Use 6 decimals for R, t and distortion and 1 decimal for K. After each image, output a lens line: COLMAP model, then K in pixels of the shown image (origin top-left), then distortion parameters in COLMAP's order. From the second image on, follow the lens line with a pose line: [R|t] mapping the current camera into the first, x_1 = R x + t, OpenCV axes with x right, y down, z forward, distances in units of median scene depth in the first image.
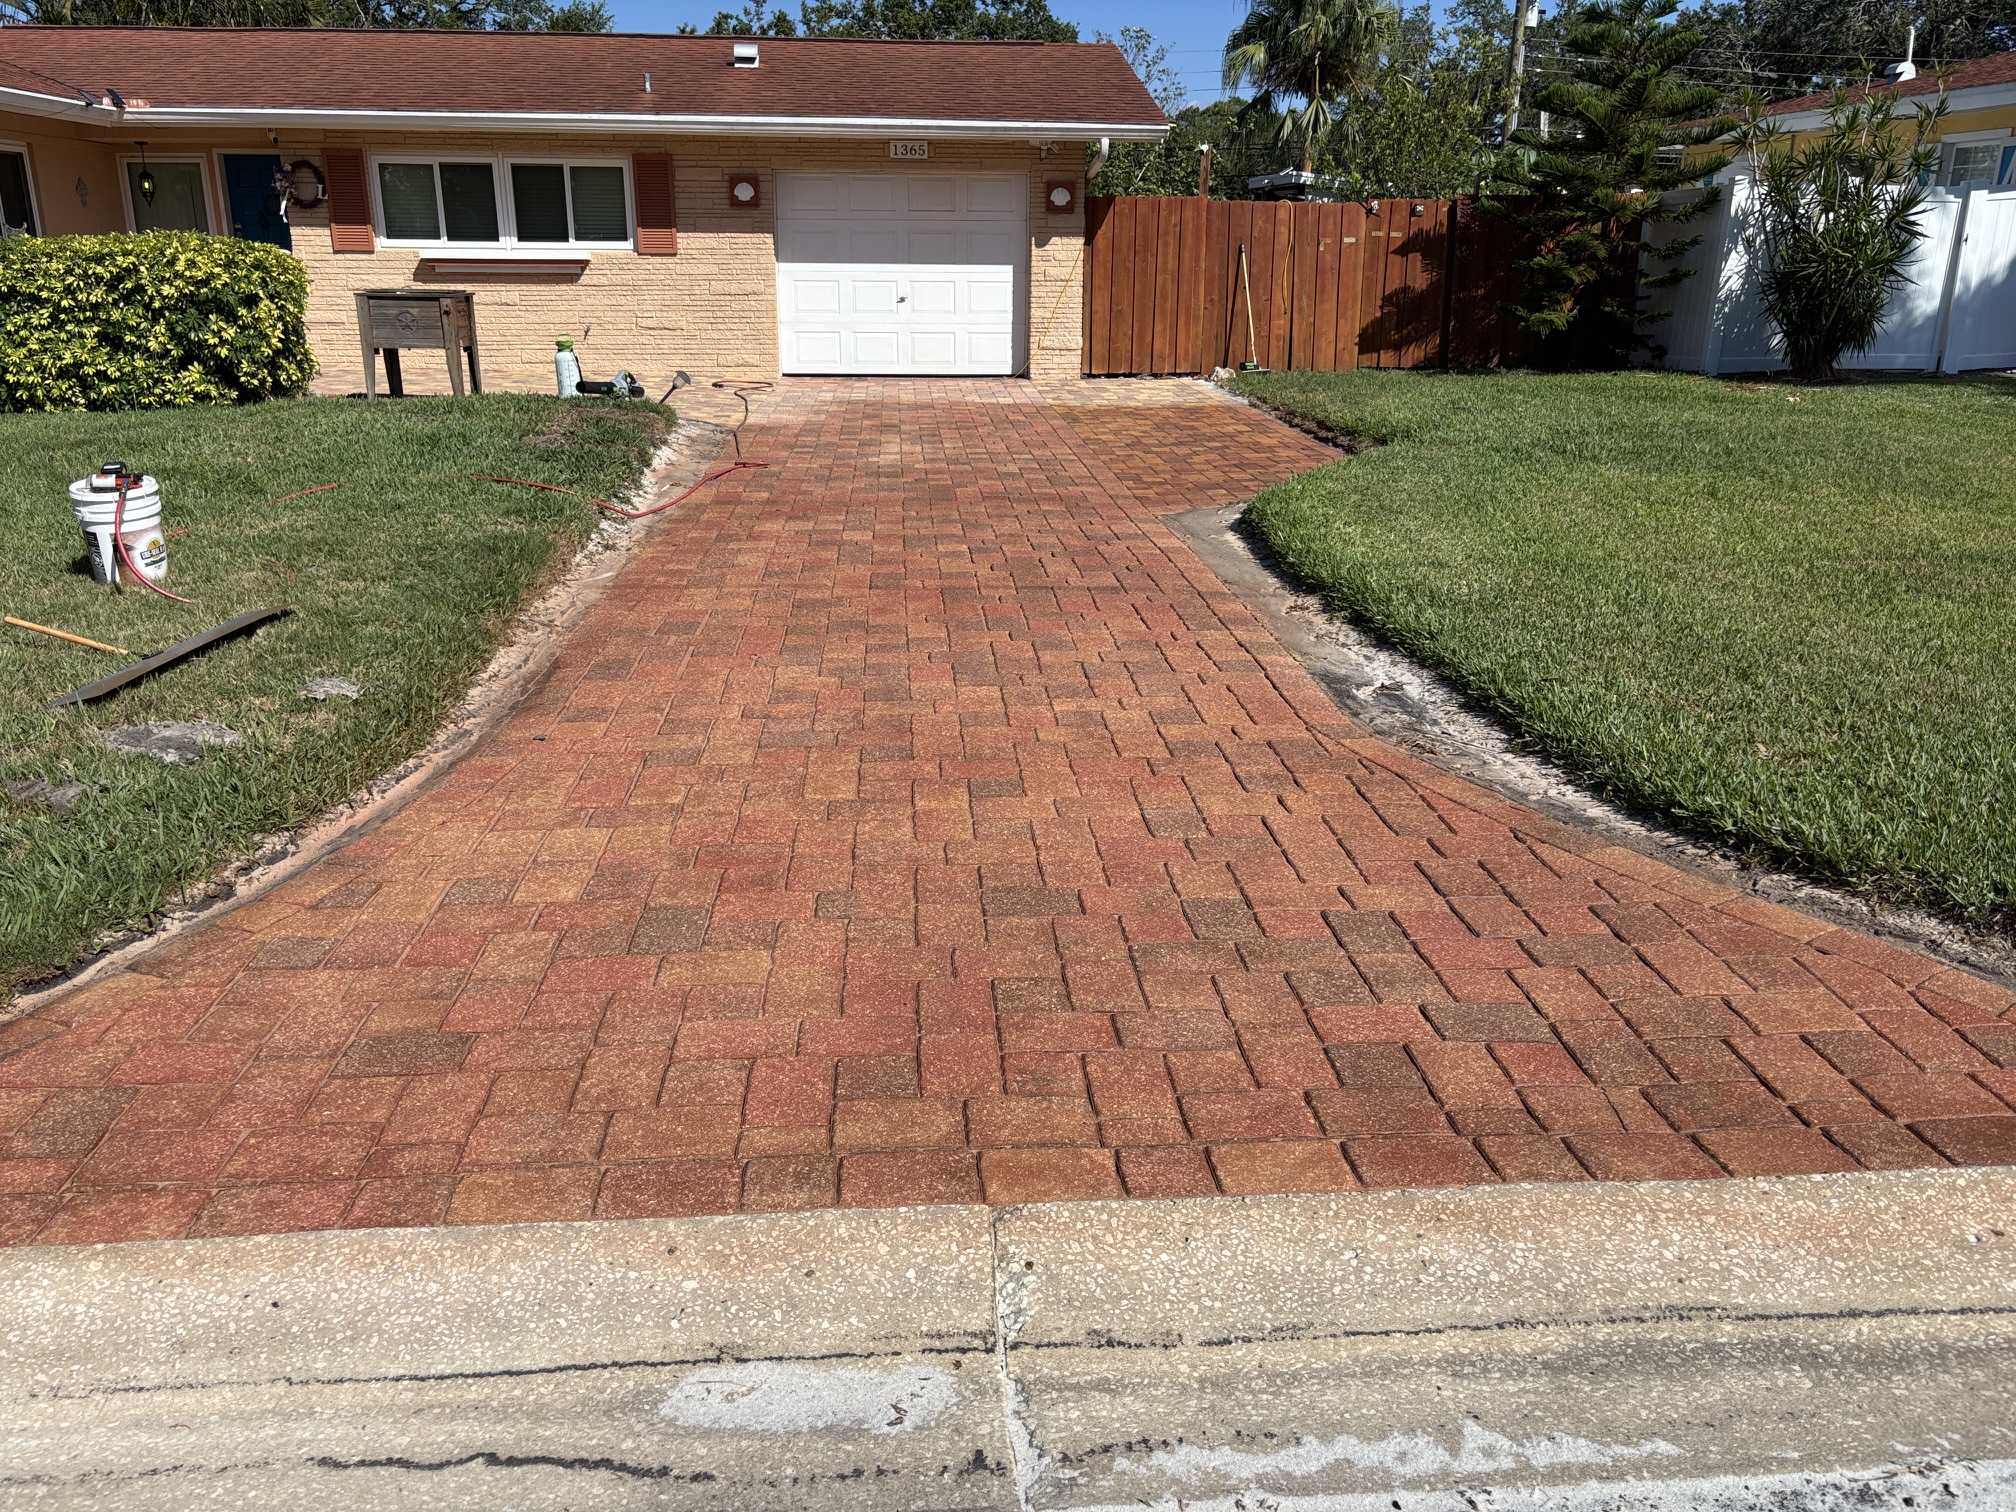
lens RADIAL K [[1550.2, 0, 984.5], [0, 1550.2, 751.8], [0, 0, 1]] dist [0.033242, -0.043661]
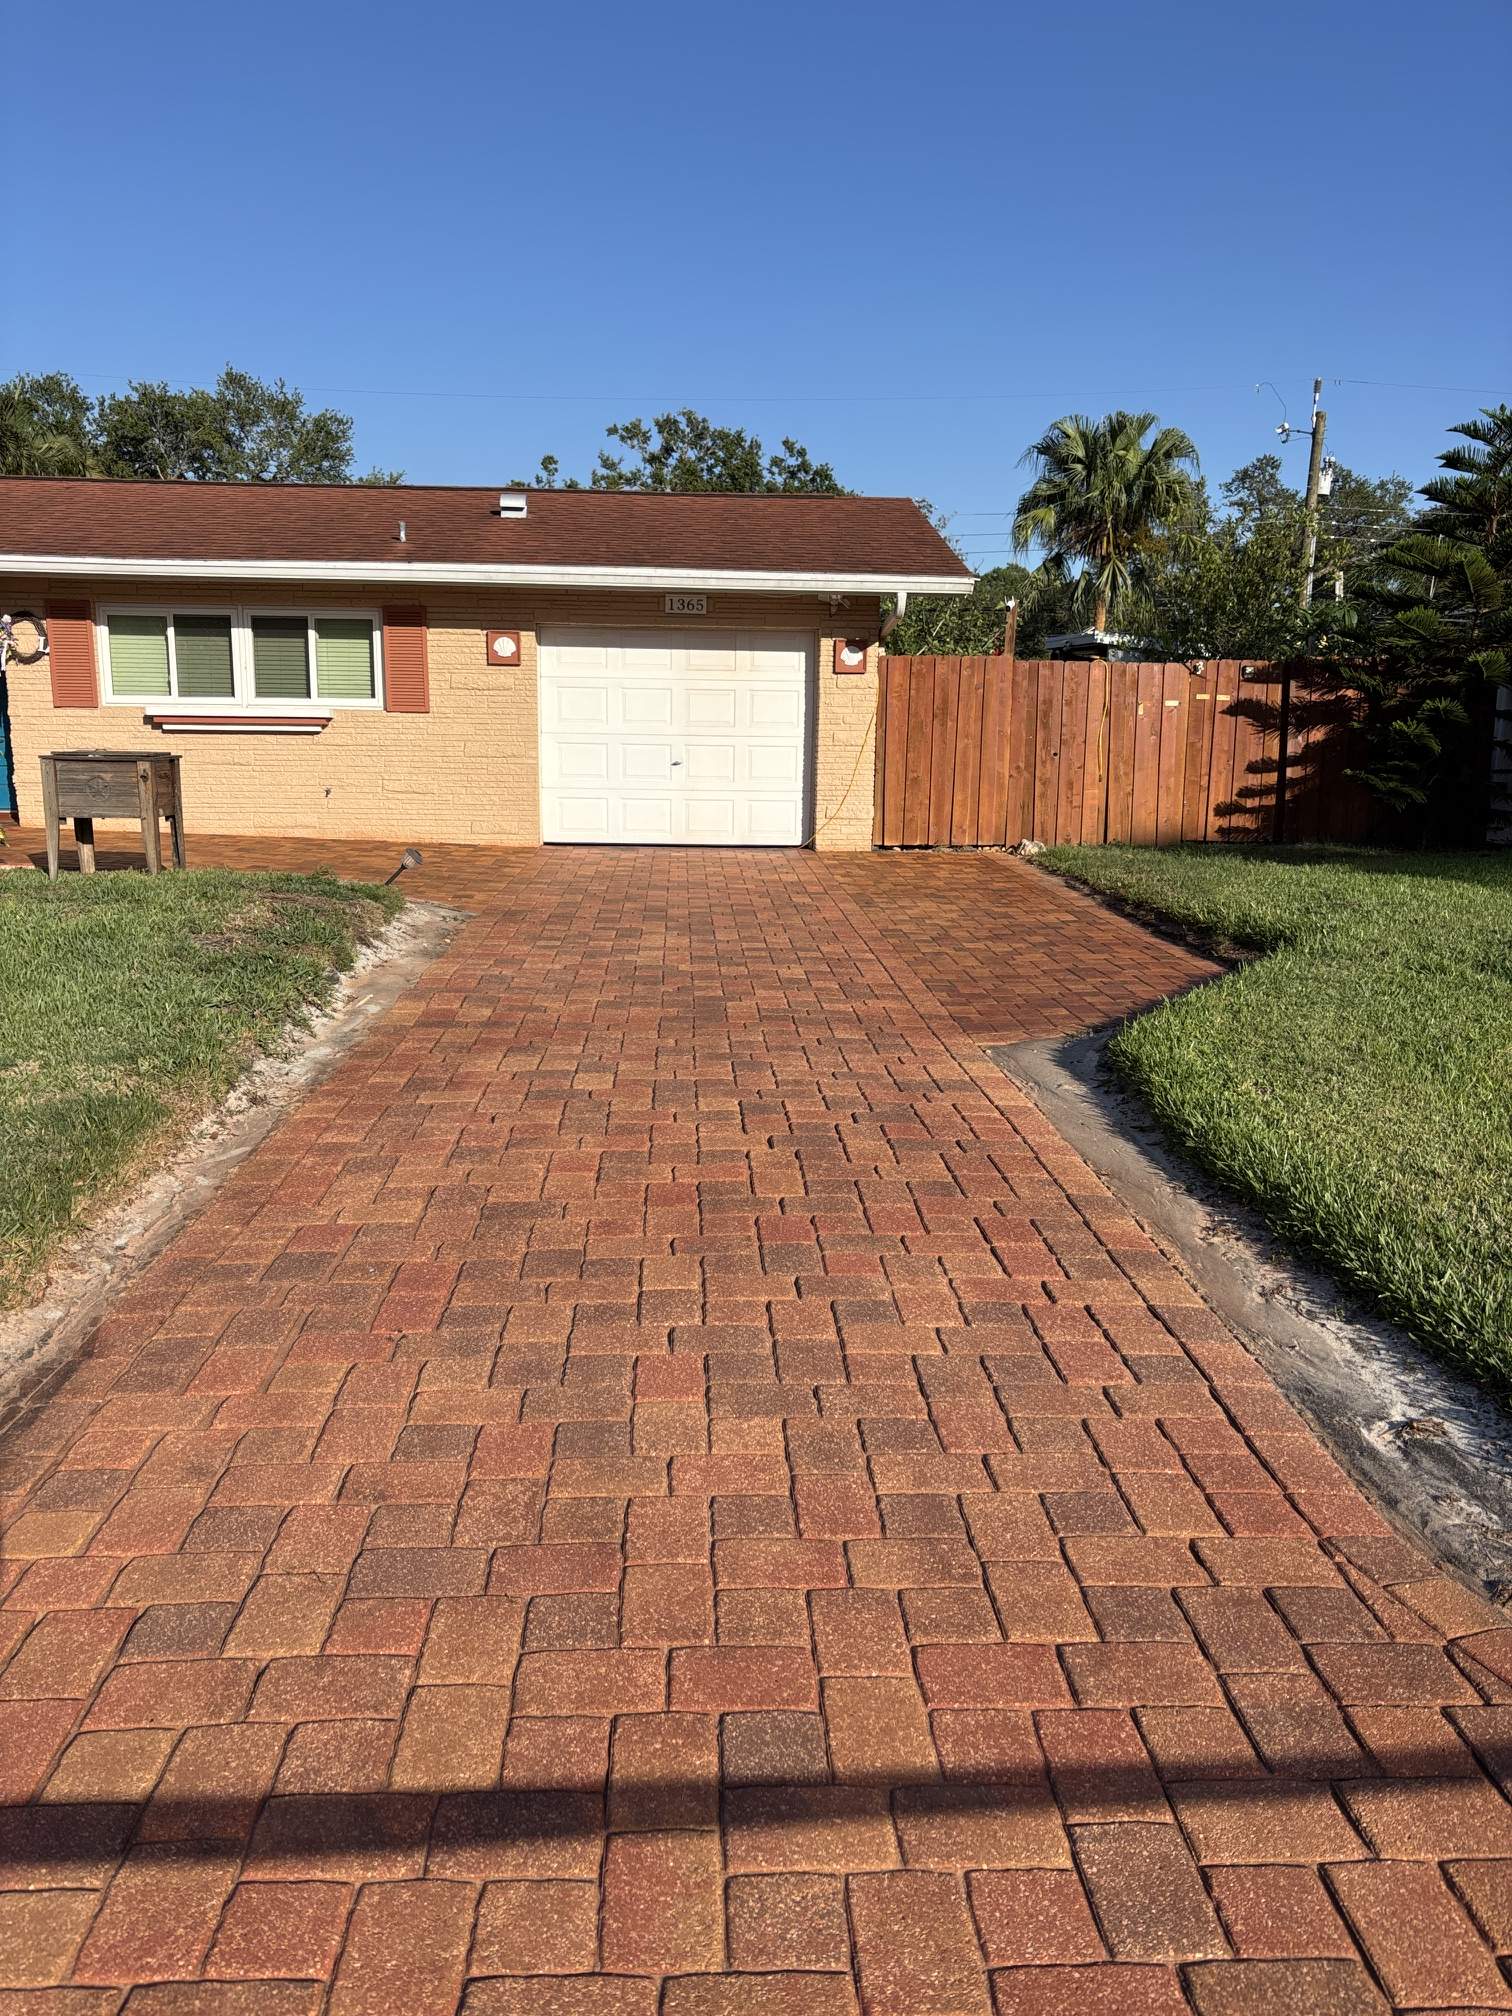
lens RADIAL K [[1550.2, 0, 728.7], [0, 1550.2, 1022.6], [0, 0, 1]] dist [0.033242, -0.043661]
pose [[0.999664, 0.012942, -0.022463, 0.000562], [-0.015360, 0.993693, -0.111074, -0.137887], [0.020884, 0.111382, 0.993558, 0.400729]]
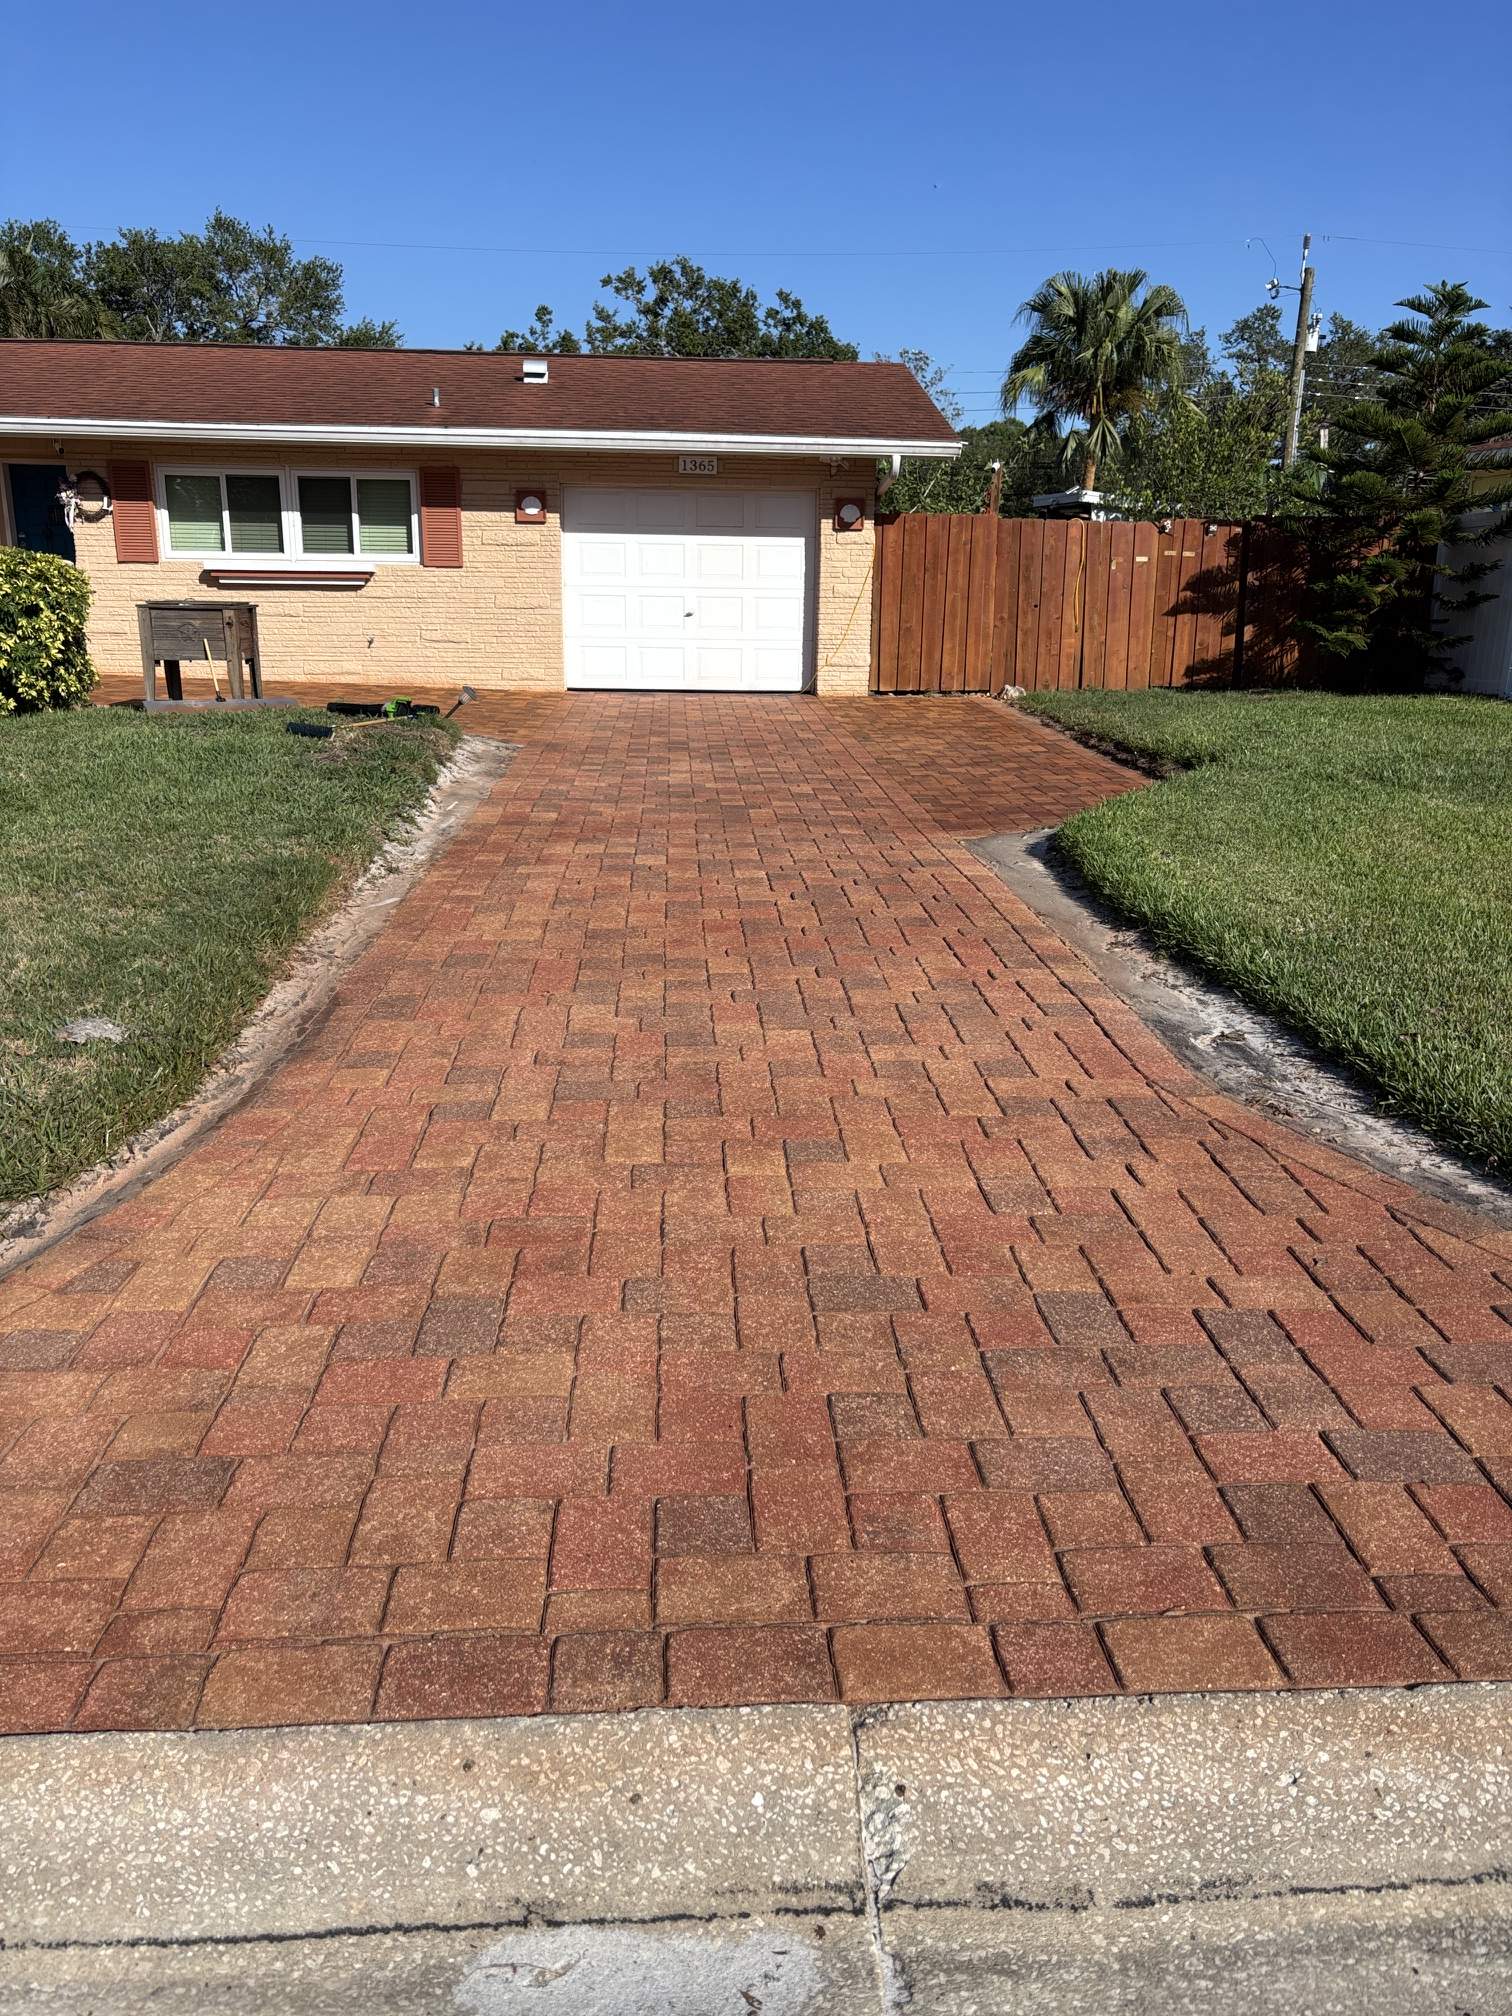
lens RADIAL K [[1550.2, 0, 747.9], [0, 1550.2, 994.7], [0, 0, 1]] dist [0.033242, -0.043661]
pose [[0.999927, 0.010551, -0.005863, -0.024332], [-0.010788, 0.999056, -0.042087, -0.026373], [0.005413, 0.042147, 0.999097, 0.073279]]
